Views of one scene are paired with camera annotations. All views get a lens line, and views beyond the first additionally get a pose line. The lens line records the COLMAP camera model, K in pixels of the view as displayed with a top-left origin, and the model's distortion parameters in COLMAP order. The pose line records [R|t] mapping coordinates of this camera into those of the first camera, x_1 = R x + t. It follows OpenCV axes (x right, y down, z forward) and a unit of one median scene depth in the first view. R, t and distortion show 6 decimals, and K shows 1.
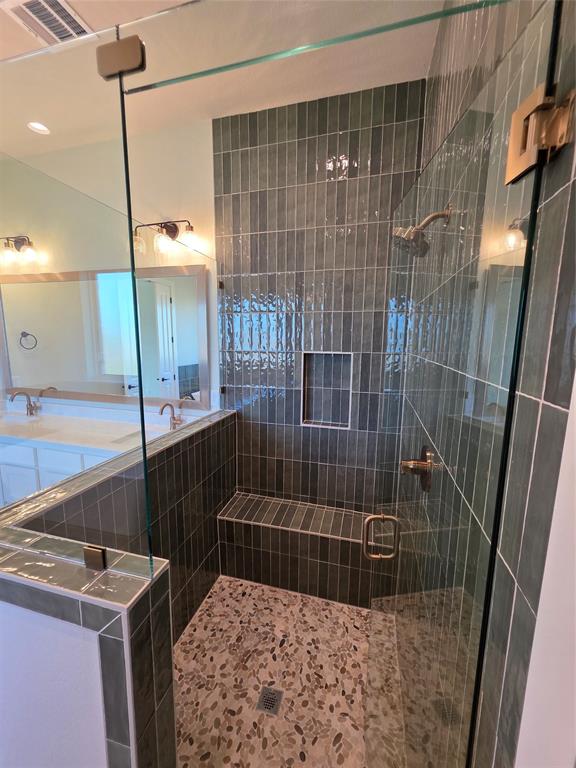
lens RADIAL K [[308.0, 0, 287.3], [0, 308.0, 385.8], [0, 0, 1]] dist [0.002314, 0.000179]
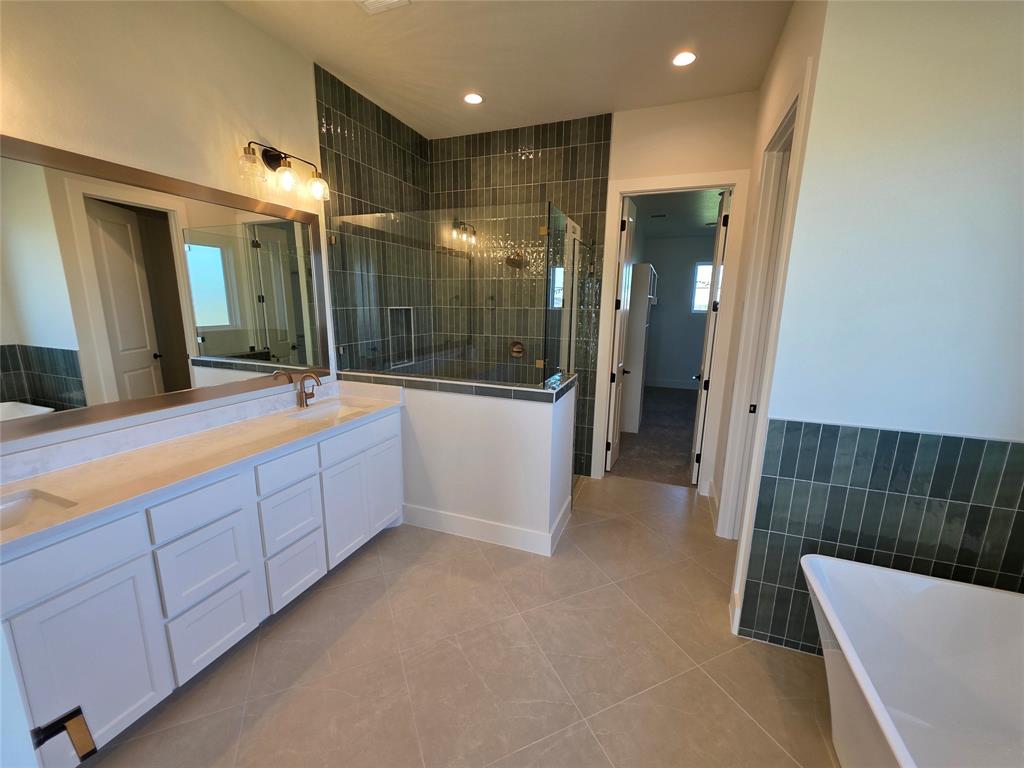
lens RADIAL K [[410.7, 0, 510.8], [0, 410.7, 384.0], [0, 0, 1]] dist [0.002314, 0.000179]
pose [[0.102678, -0.204069, 0.973557, -1.038623], [0.137253, 0.972275, 0.189325, -0.037445], [-0.985200, 0.114184, 0.127841, 0.227932]]
